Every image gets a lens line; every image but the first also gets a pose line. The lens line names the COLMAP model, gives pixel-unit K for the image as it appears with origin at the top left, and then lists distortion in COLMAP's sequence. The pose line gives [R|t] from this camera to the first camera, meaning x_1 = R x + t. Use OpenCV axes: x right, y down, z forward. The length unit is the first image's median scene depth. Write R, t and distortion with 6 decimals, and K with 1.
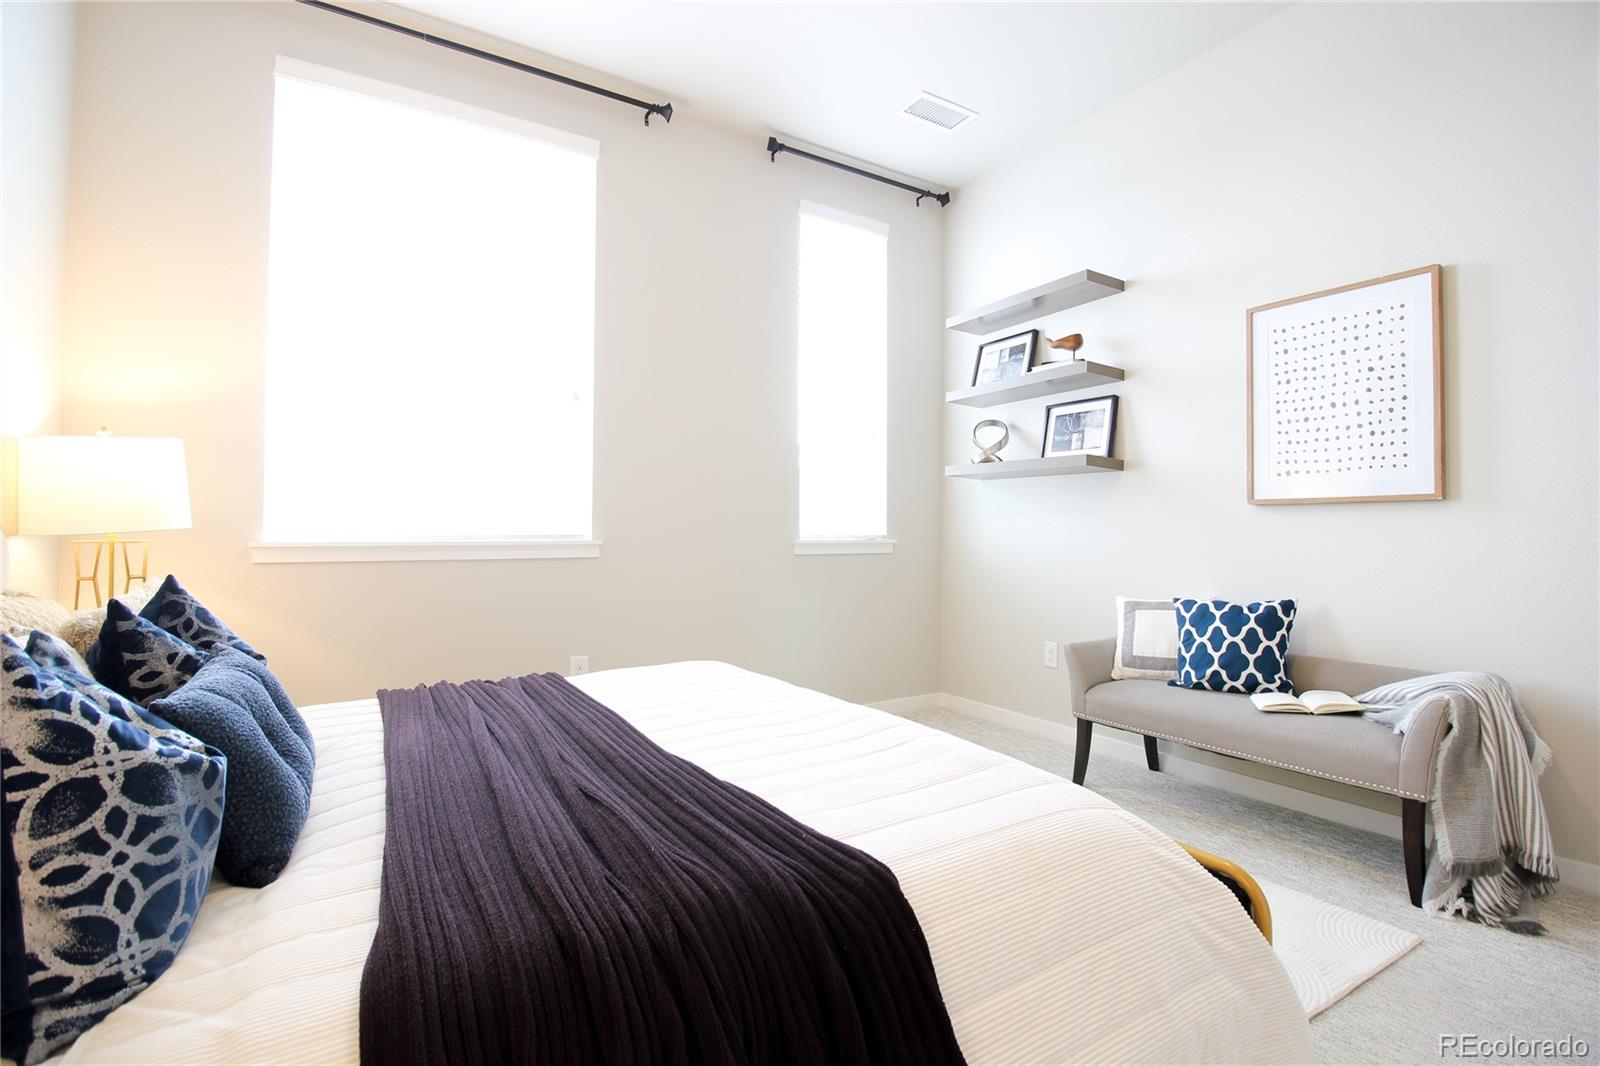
lens RADIAL K [[742.4, 0, 807.6], [0, 742.4, 521.6], [0, 0, 1]] dist [-0.000132, -0.013126]
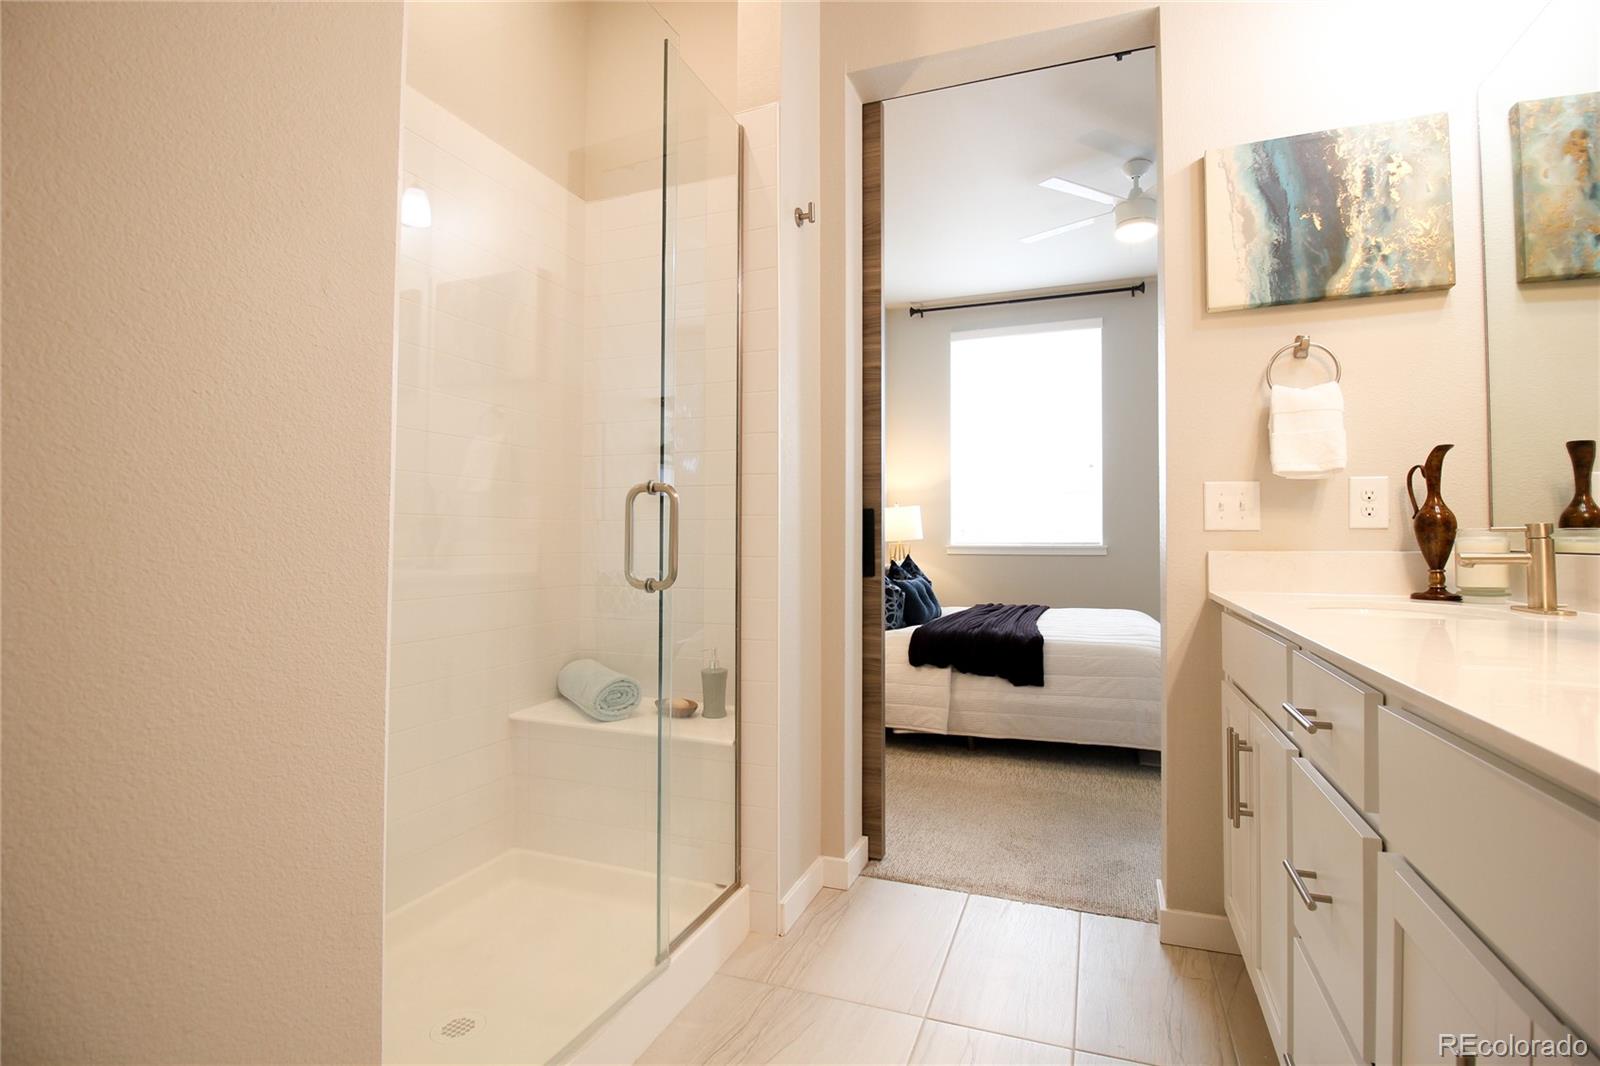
lens RADIAL K [[742.4, 0, 807.6], [0, 742.4, 521.6], [0, 0, 1]] dist [-0.000132, -0.013126]
pose [[0.597677, -0.018930, -0.801514, 1.138575], [0.009781, 0.999819, -0.016320, -0.014873], [0.801678, 0.001915, 0.597754, -0.990045]]
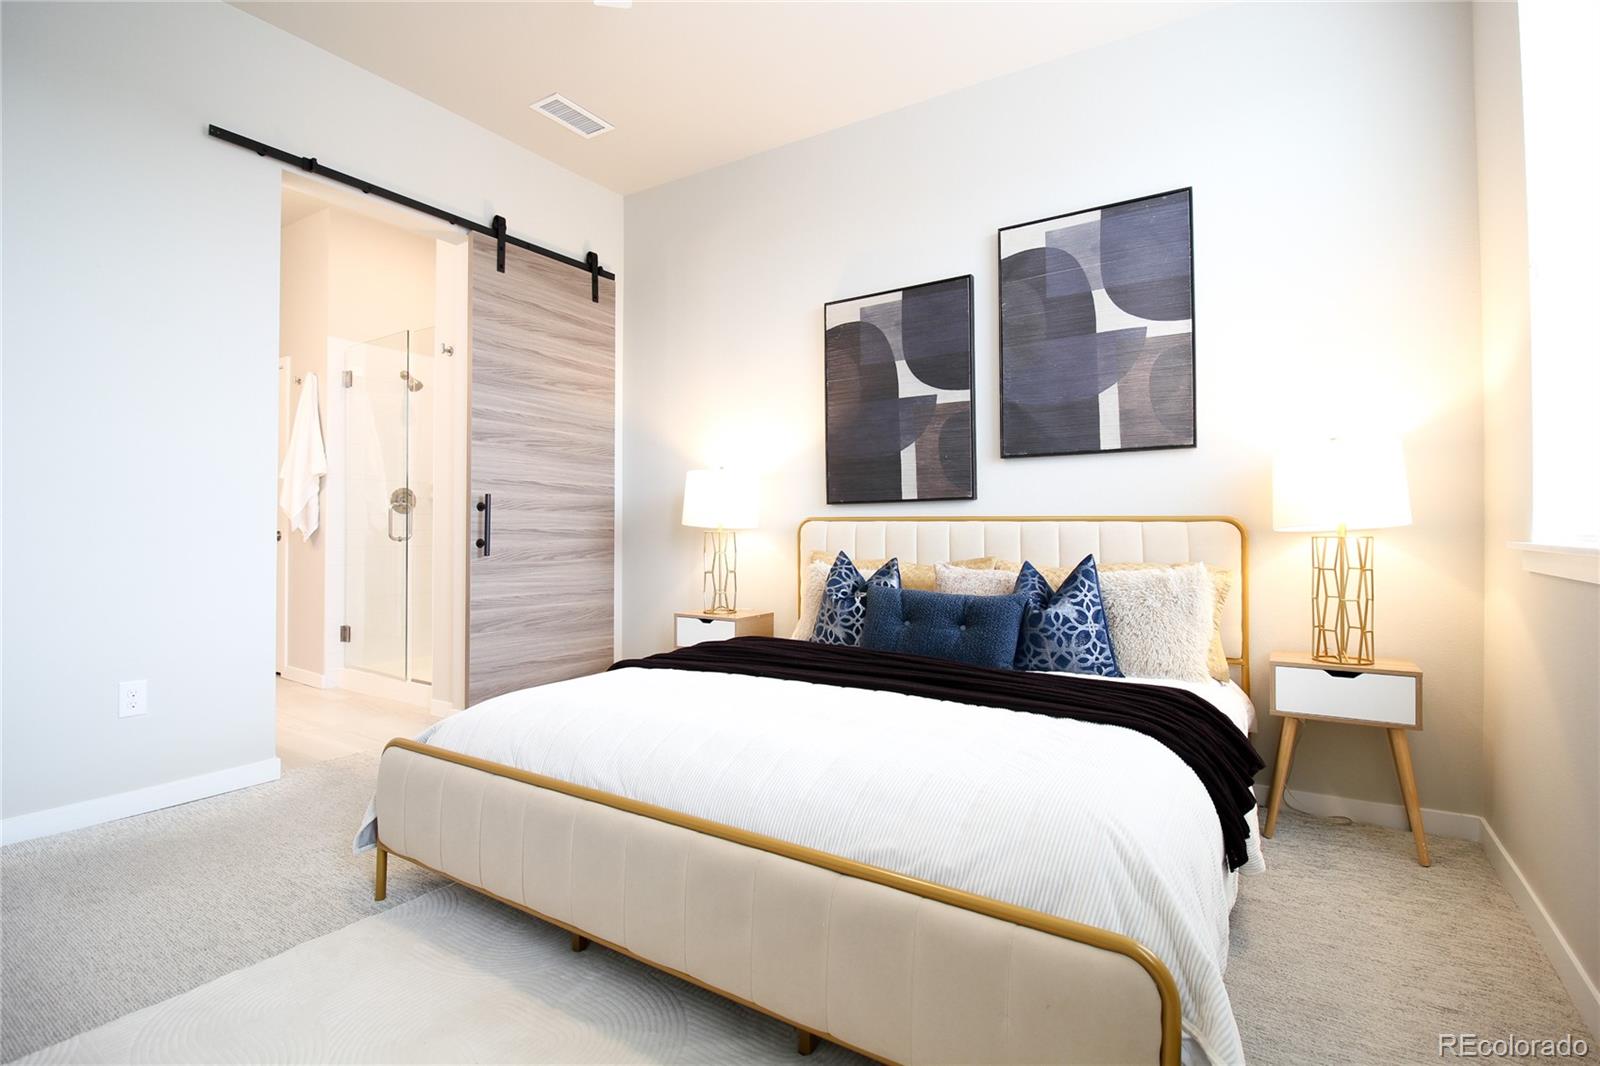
lens RADIAL K [[722.6, 0, 844.9], [0, 722.6, 528.9], [0, 0, 1]] dist [-0.000777, -0.012061]
pose [[-0.892272, 0.001655, -0.451494, 0.250543], [0.005458, 0.999960, -0.007121, 0.022919], [0.451464, -0.008818, -0.892246, 1.748392]]
